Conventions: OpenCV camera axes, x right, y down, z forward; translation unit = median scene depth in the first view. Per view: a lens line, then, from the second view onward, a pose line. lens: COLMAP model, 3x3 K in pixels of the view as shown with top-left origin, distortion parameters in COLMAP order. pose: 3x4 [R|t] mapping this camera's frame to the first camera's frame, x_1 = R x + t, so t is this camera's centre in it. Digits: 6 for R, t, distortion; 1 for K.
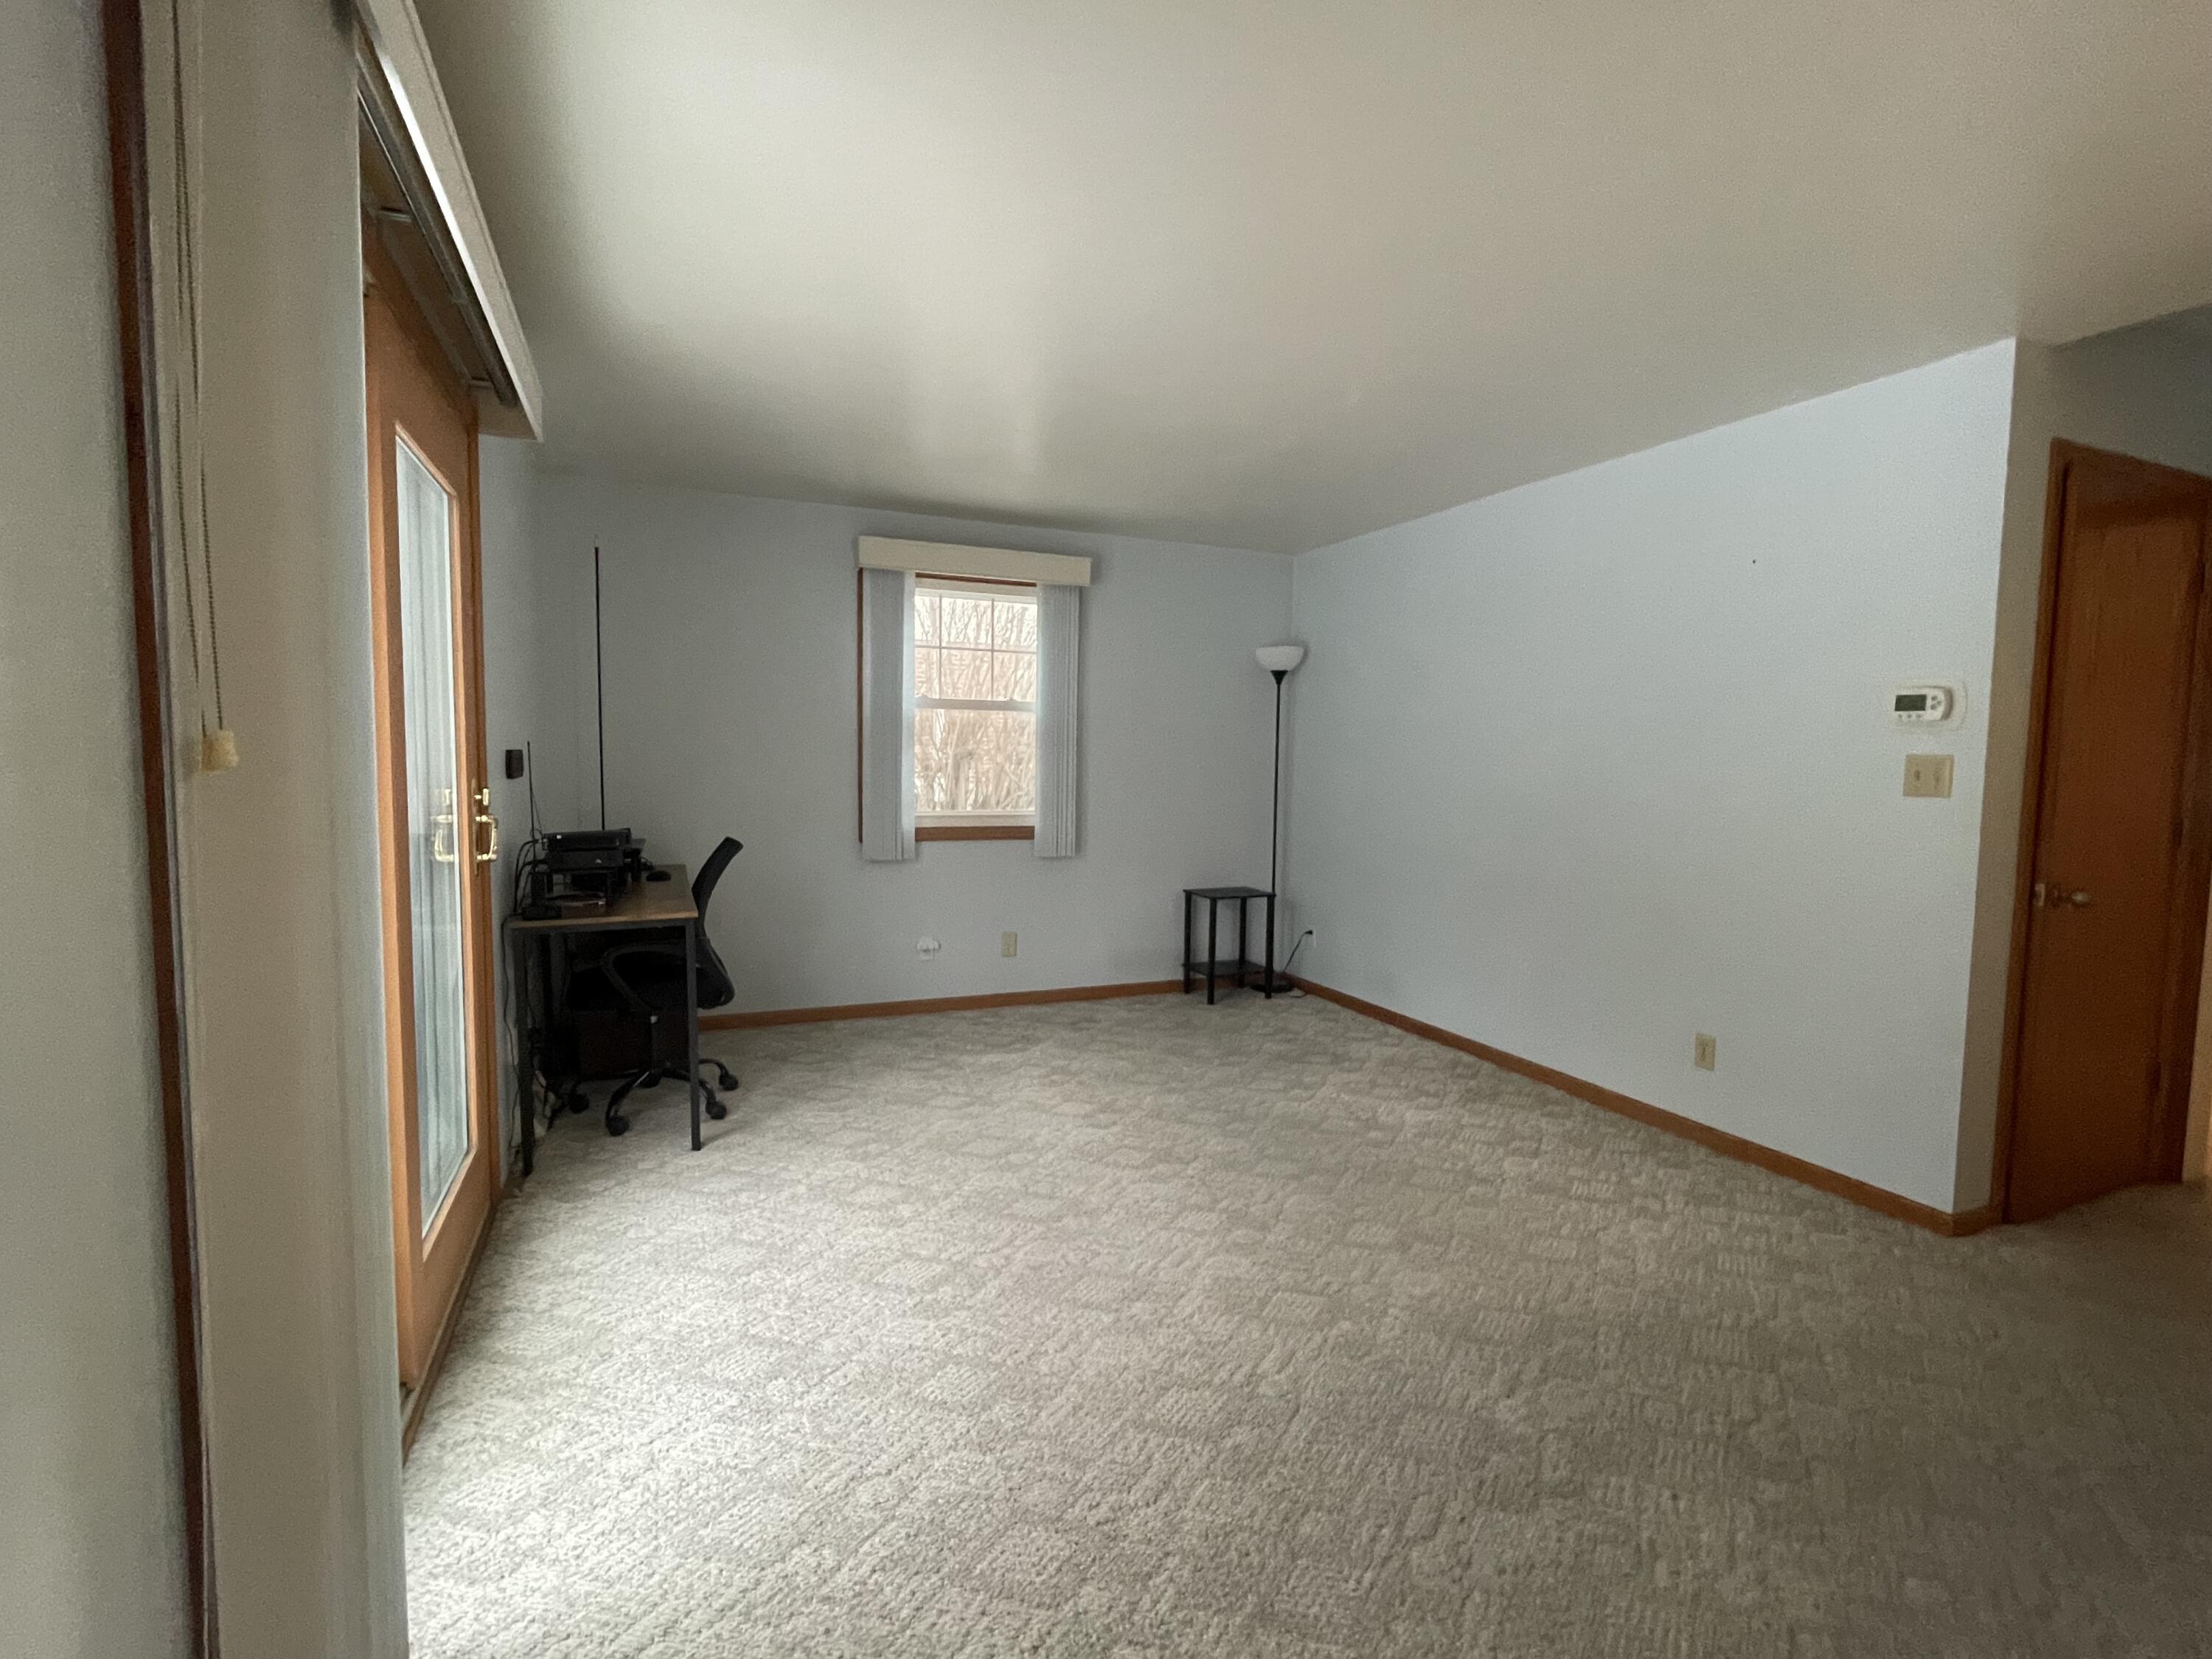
lens RADIAL K [[1024.6, 0, 1099.8], [0, 1024.6, 827.2], [0, 0, 1]] dist [-0.000954, -0.001329]
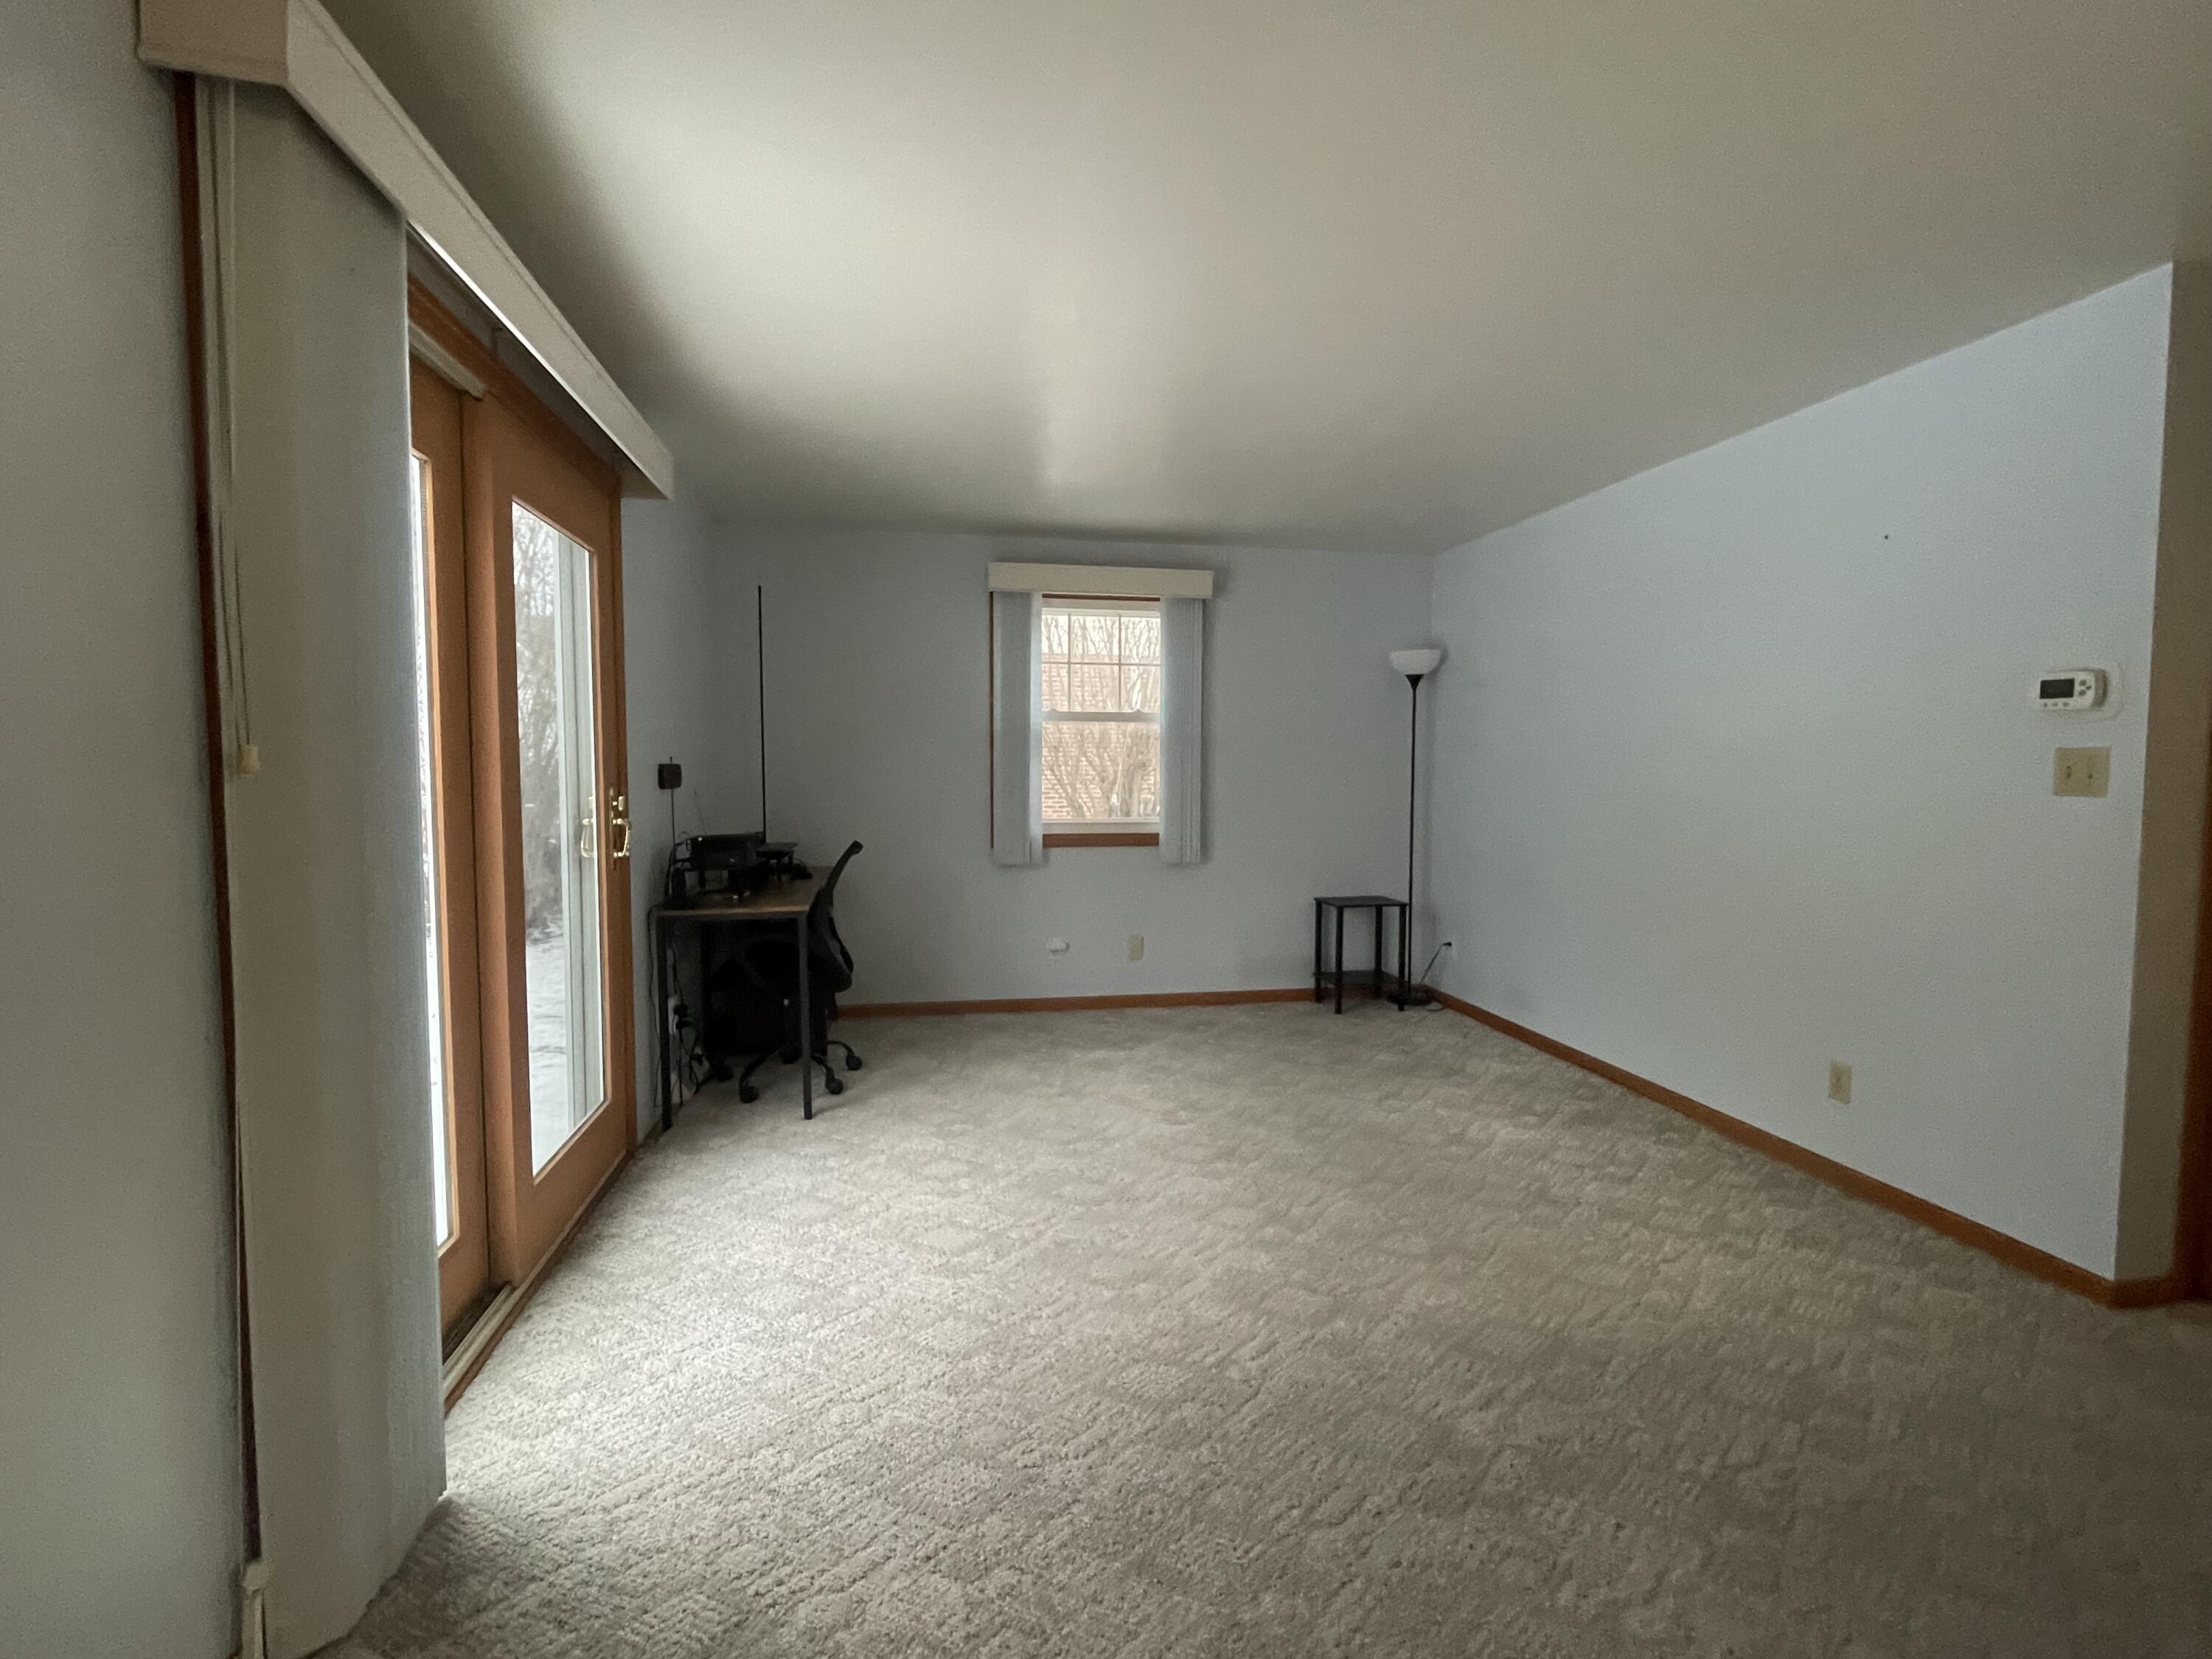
lens RADIAL K [[1024.7, 0, 1099.9], [0, 1024.7, 824.0], [0, 0, 1]] dist [-0.002489, -0.000643]
pose [[0.975312, -0.000412, -0.220829, 0.186624], [-0.002918, 0.999887, -0.014752, 0.009147], [0.220810, 0.015033, 0.975201, -0.029753]]
